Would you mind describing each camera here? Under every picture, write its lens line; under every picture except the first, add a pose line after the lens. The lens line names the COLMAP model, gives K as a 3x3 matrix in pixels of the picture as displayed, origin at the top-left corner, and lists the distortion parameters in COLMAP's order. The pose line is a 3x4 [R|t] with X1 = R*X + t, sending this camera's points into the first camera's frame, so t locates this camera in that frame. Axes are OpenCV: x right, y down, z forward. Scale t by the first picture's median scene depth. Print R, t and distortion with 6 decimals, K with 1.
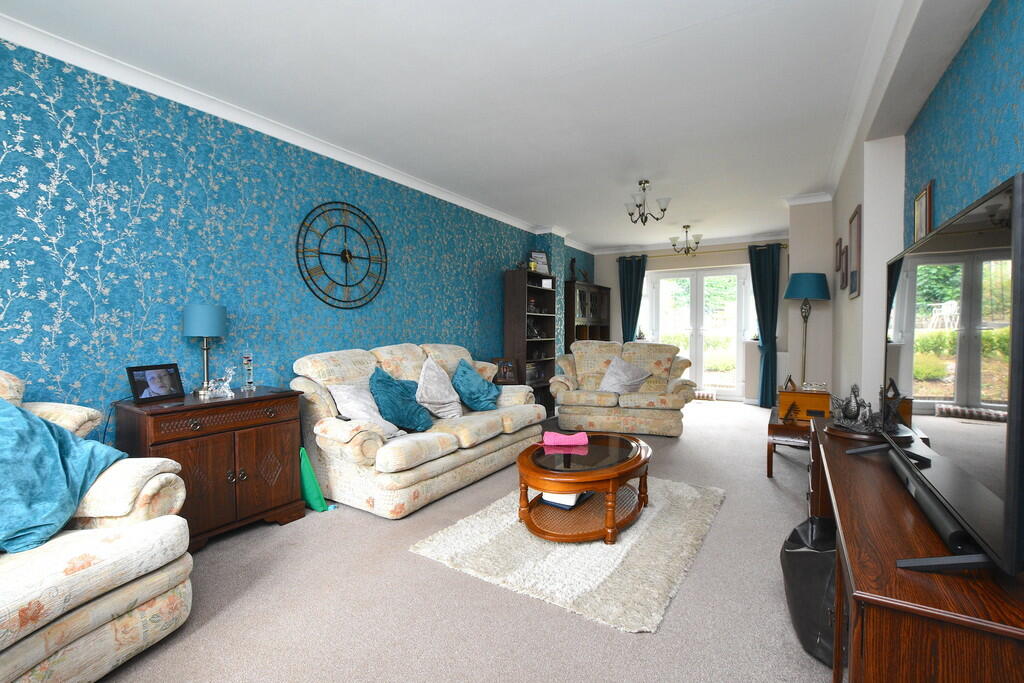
lens RADIAL K [[446.3, 0, 511.8], [0, 446.3, 338.3], [0, 0, 1]] dist [-0.021102, 0.000491]
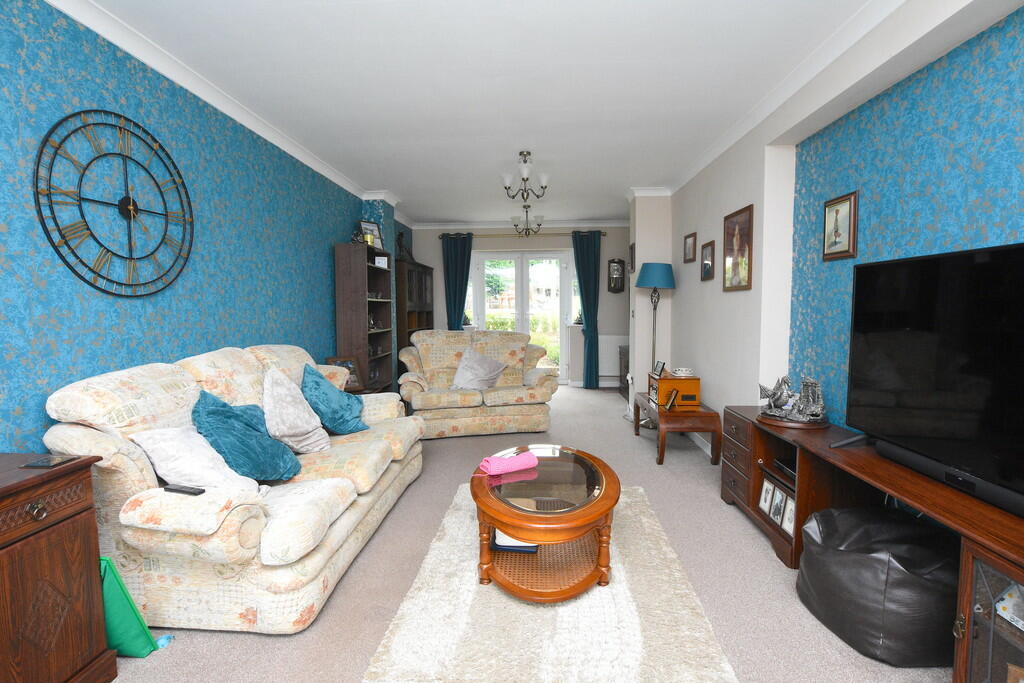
lens RADIAL K [[476.8, 0, 506.6], [0, 476.8, 339.1], [0, 0, 1]] dist [-0.020776, 0.003232]
pose [[0.880196, -0.036341, 0.473217, -0.222338], [0.015659, 0.998745, 0.047574, -0.031338], [-0.474352, -0.034464, 0.879660, 0.197052]]
